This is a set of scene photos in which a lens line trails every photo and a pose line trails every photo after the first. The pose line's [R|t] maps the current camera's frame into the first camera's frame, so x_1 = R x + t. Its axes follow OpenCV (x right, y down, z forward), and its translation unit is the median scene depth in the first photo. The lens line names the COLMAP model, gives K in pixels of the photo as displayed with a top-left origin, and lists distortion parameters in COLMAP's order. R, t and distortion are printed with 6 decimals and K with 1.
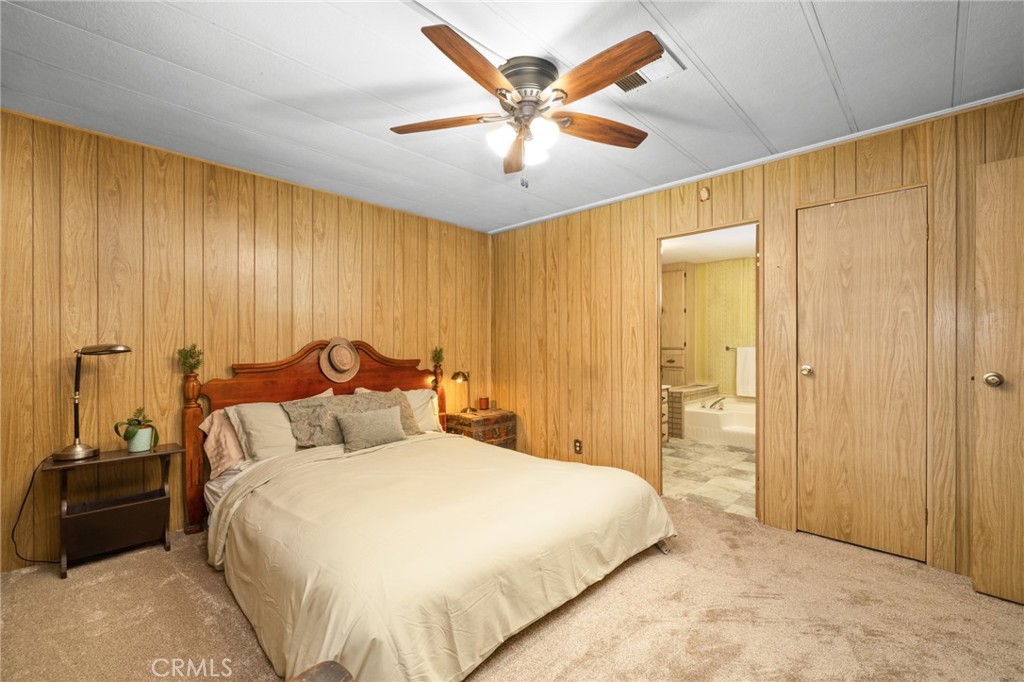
lens RADIAL K [[426.9, 0, 513.0], [0, 426.9, 342.0], [0, 0, 1]] dist [-0.000818, -0.000020]
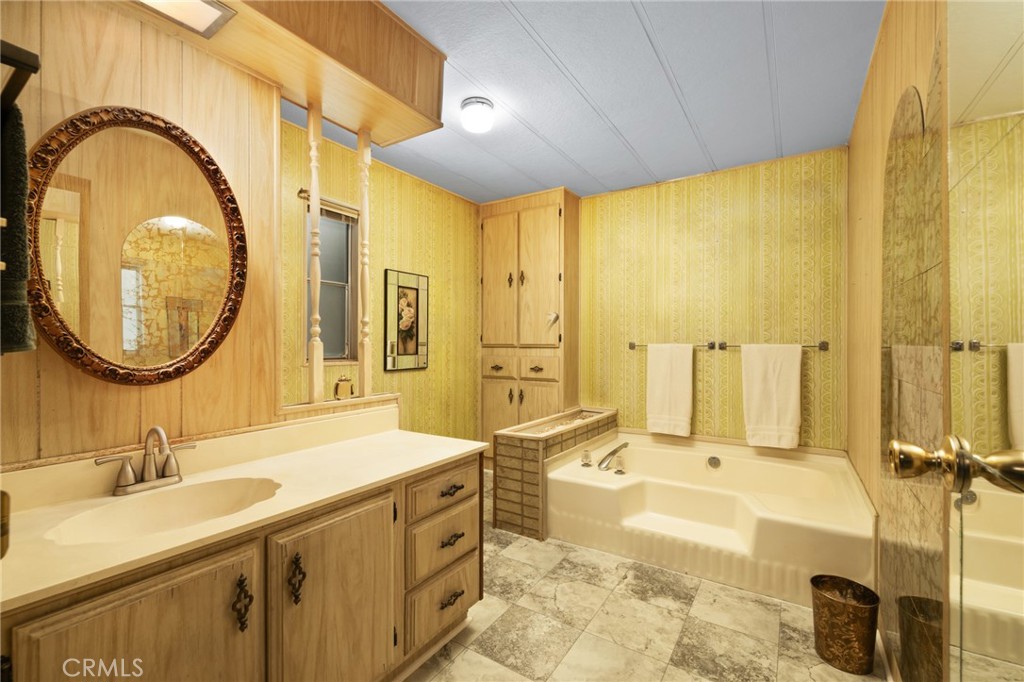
lens RADIAL K [[426.9, 0, 512.5], [0, 426.9, 343.0], [0, 0, 1]] dist [-0.000818, -0.000020]
pose [[0.981439, 0.001833, 0.191767, 0.238896], [-0.001881, 0.999998, 0.000066, 0.011426], [-0.191766, -0.000425, 0.981441, 0.475652]]
